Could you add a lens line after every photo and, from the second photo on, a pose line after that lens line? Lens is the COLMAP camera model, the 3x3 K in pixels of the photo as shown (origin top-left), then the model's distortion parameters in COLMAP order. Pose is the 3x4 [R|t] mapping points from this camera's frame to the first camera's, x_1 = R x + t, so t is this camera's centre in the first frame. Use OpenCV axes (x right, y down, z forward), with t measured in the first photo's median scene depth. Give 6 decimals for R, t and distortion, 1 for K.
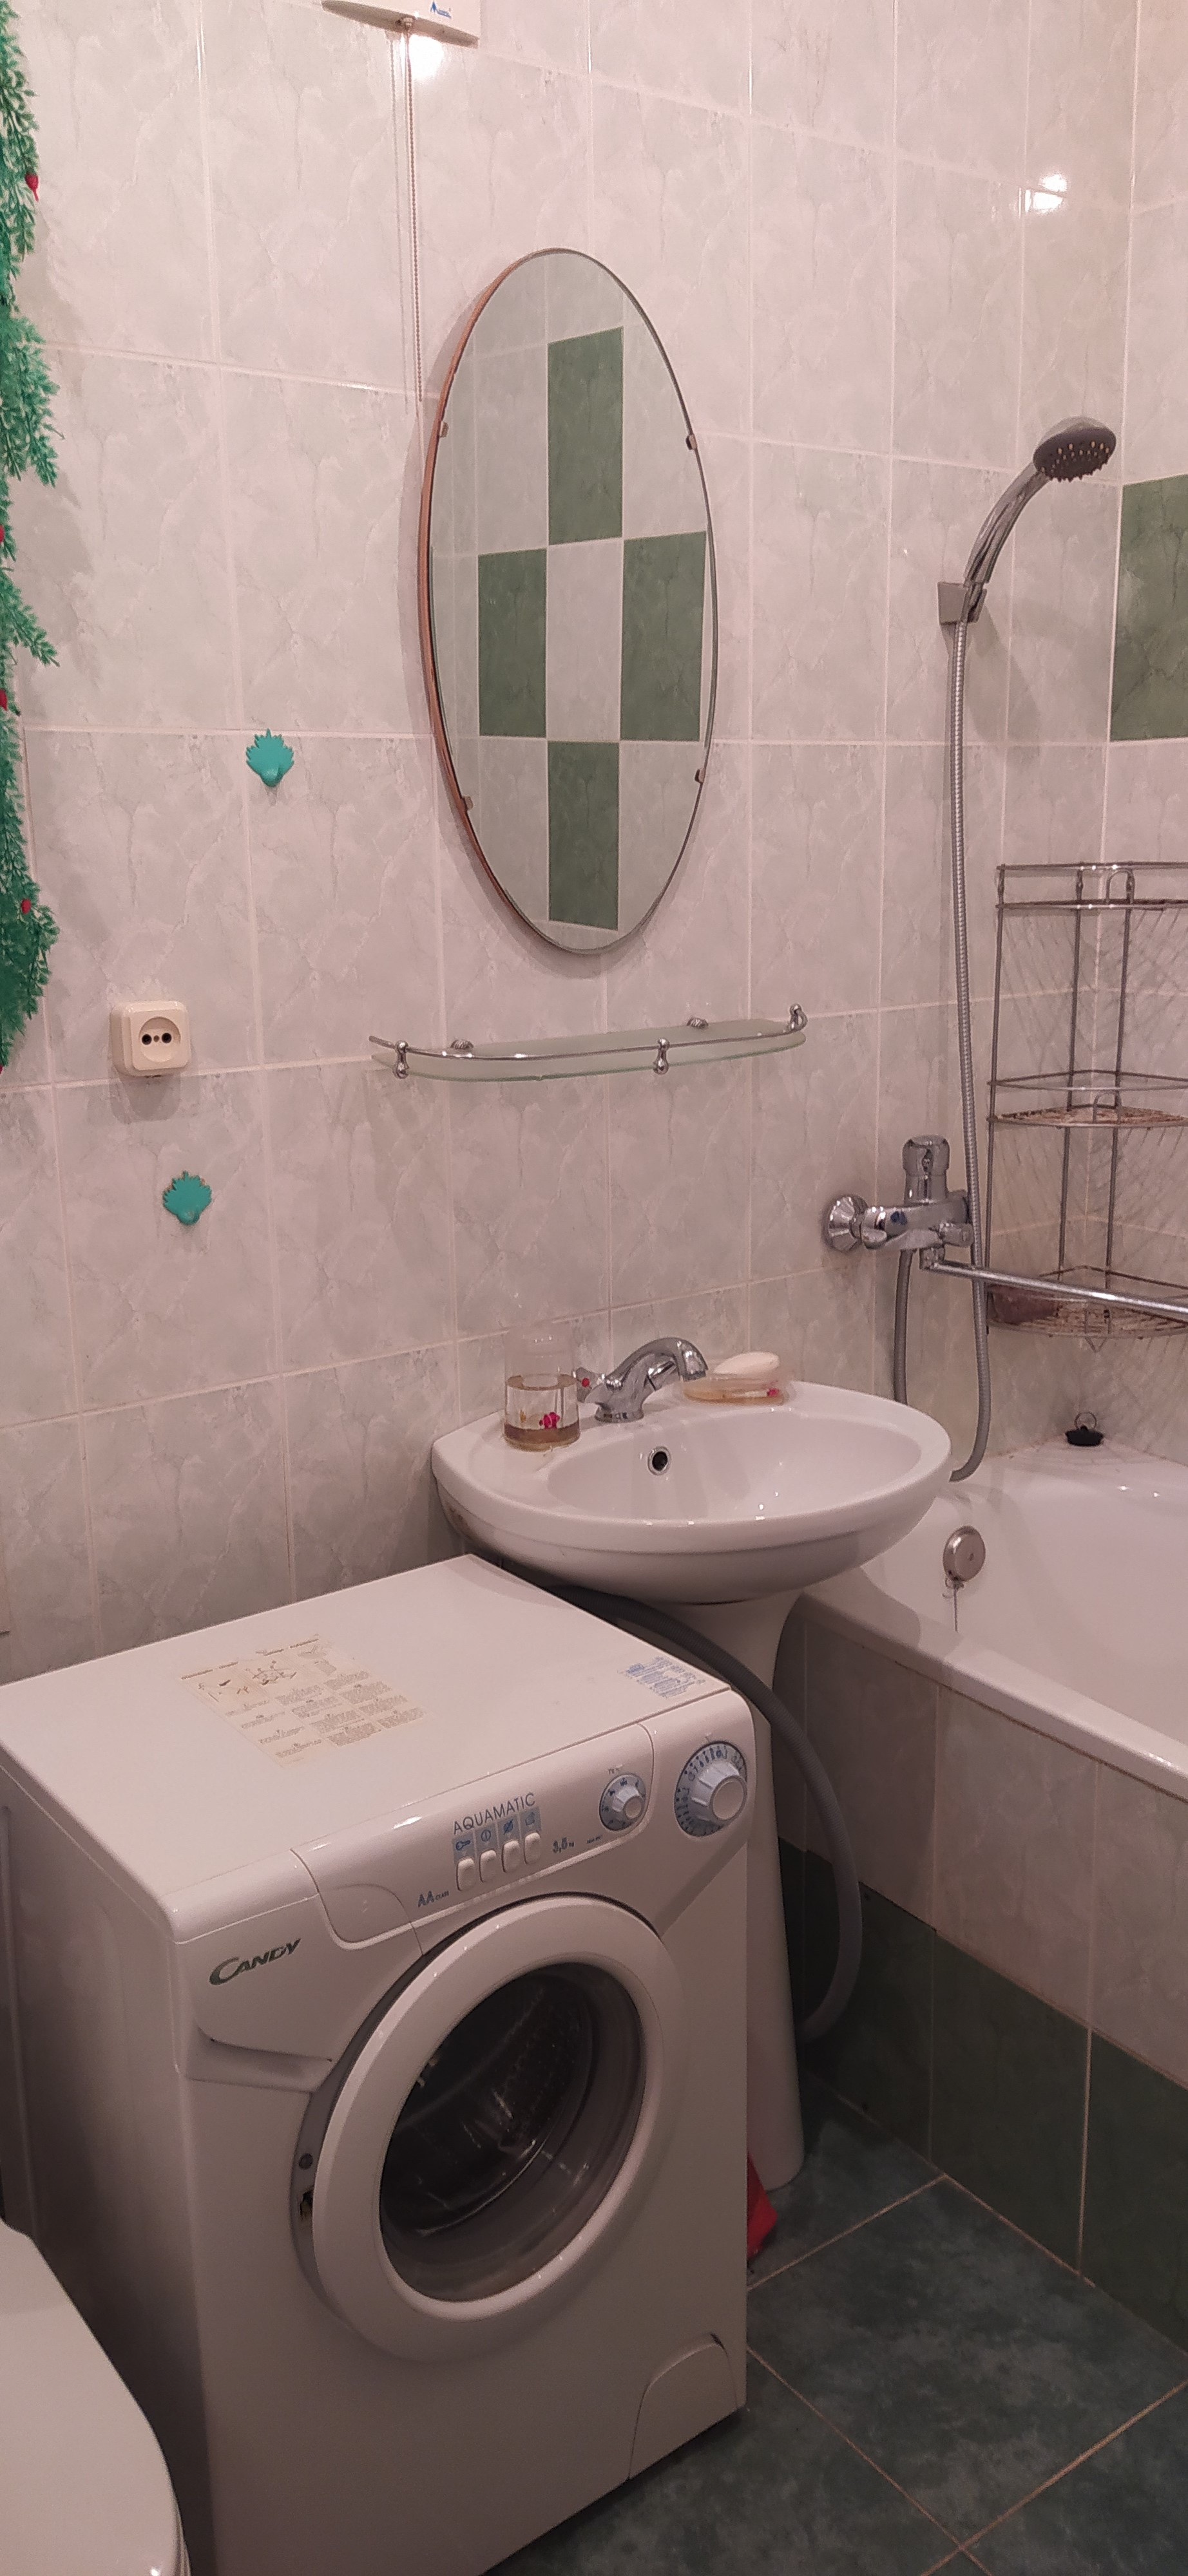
lens RADIAL K [[1929.7, 0, 601.7], [0, 1929.7, 1280.9], [0, 0, 1]] dist [0.122324, -0.217175]
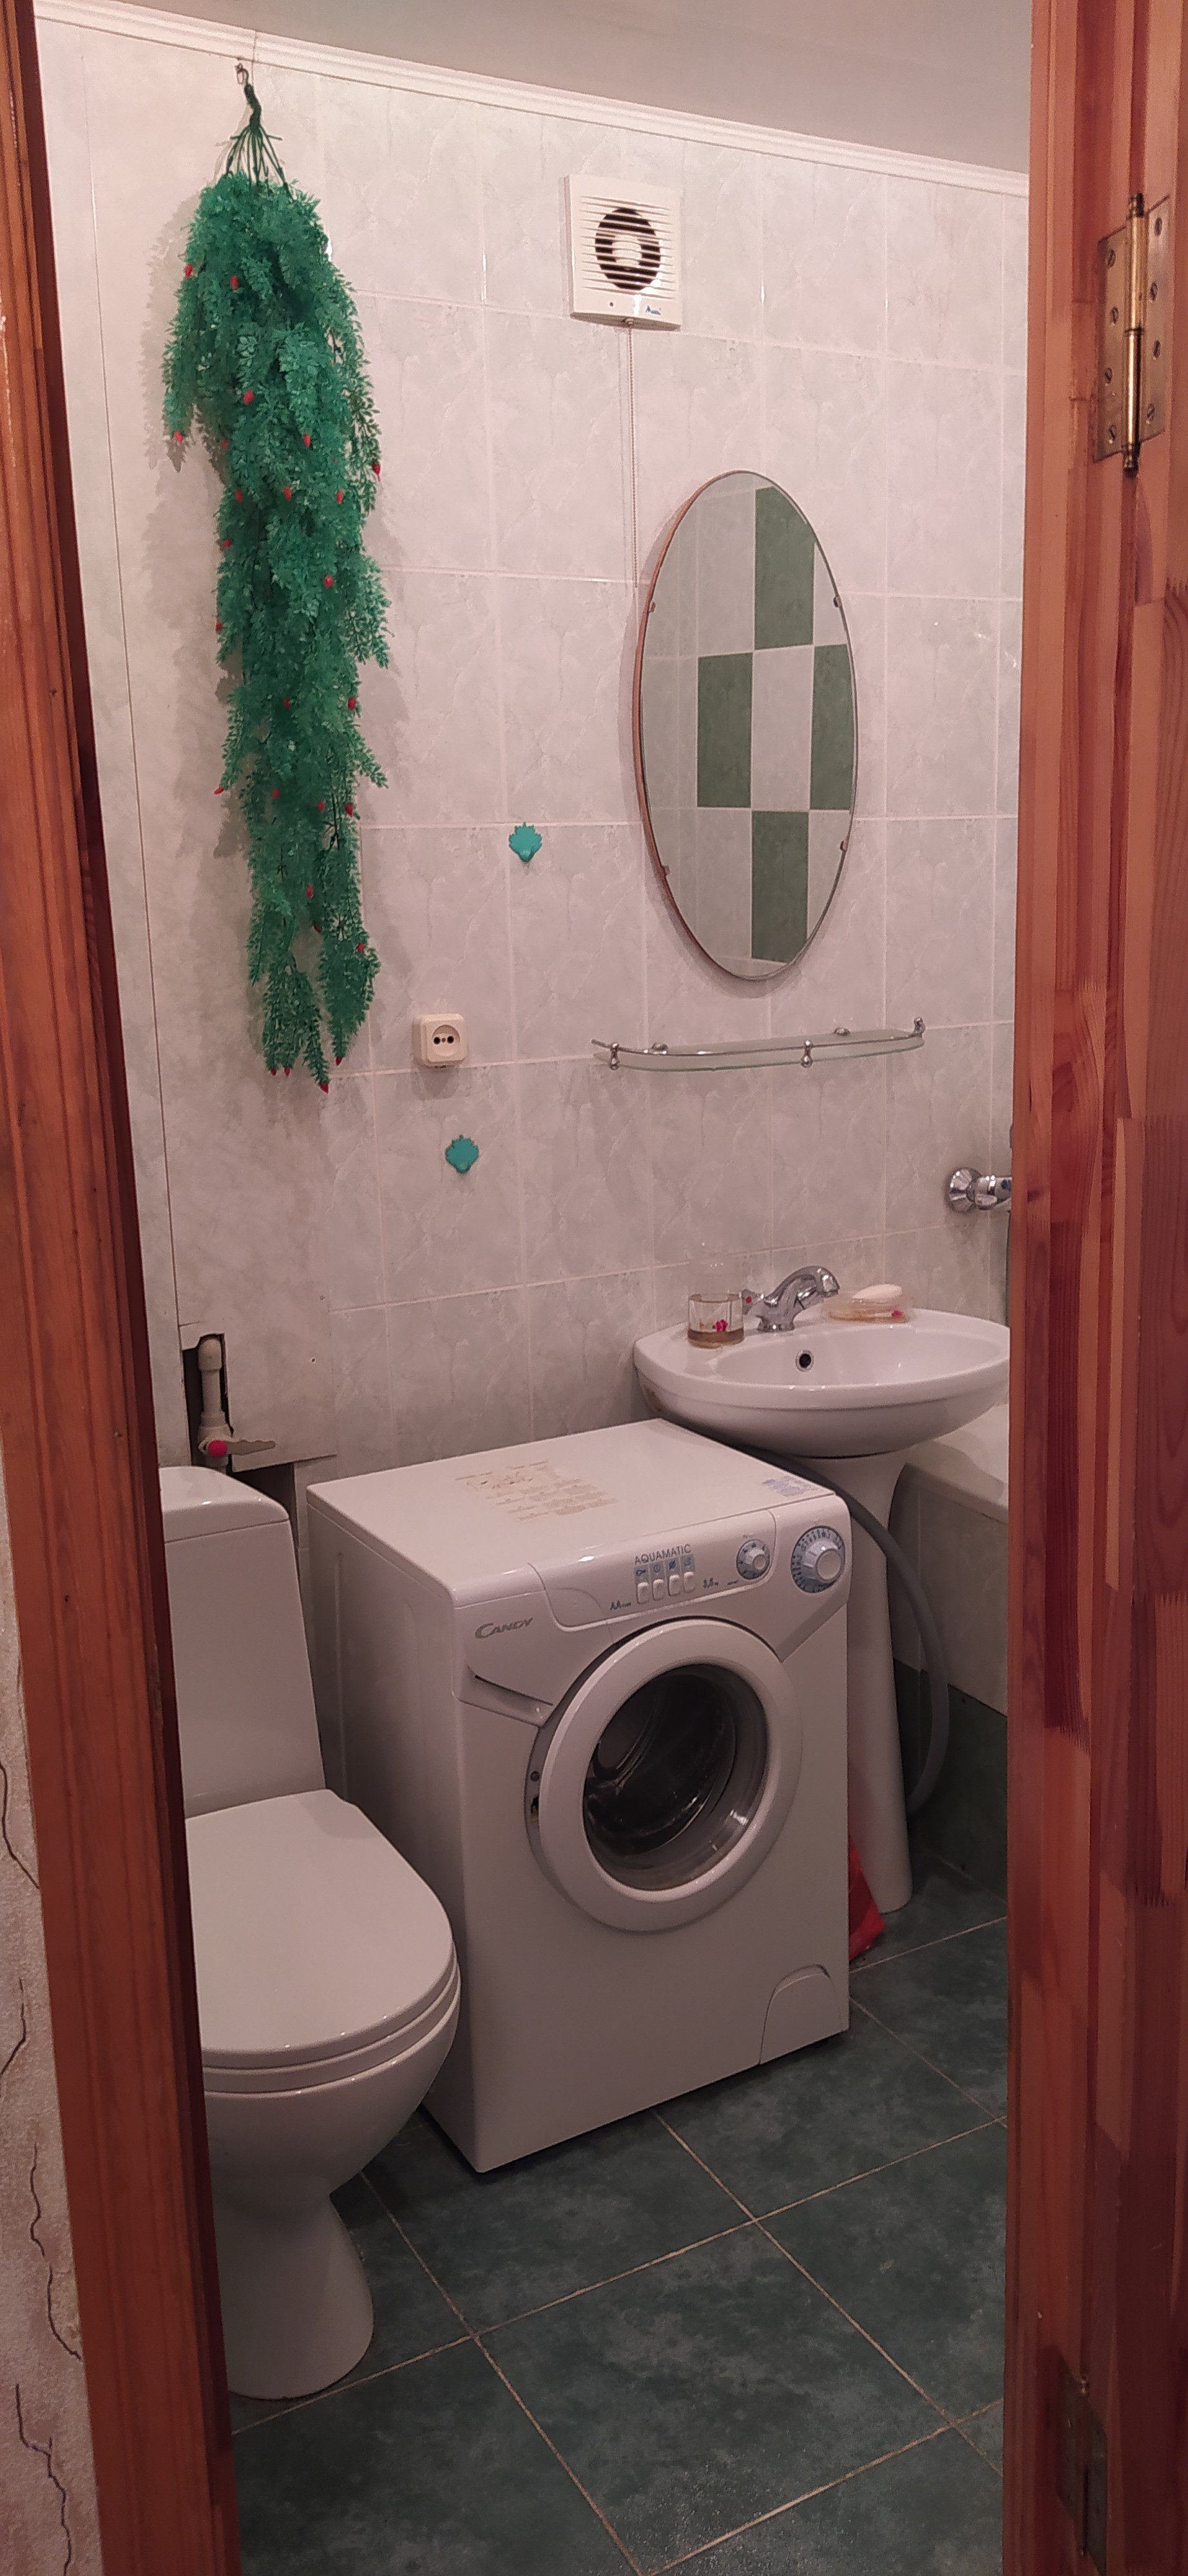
lens RADIAL K [[1929.7, 0, 601.7], [0, 1929.7, 1280.9], [0, 0, 1]] dist [0.122324, -0.217175]
pose [[0.992084, 0.012879, -0.124917, 0.063444], [-0.015468, 0.999685, -0.019773, 0.075161], [0.124623, 0.021549, 0.991970, -0.375480]]
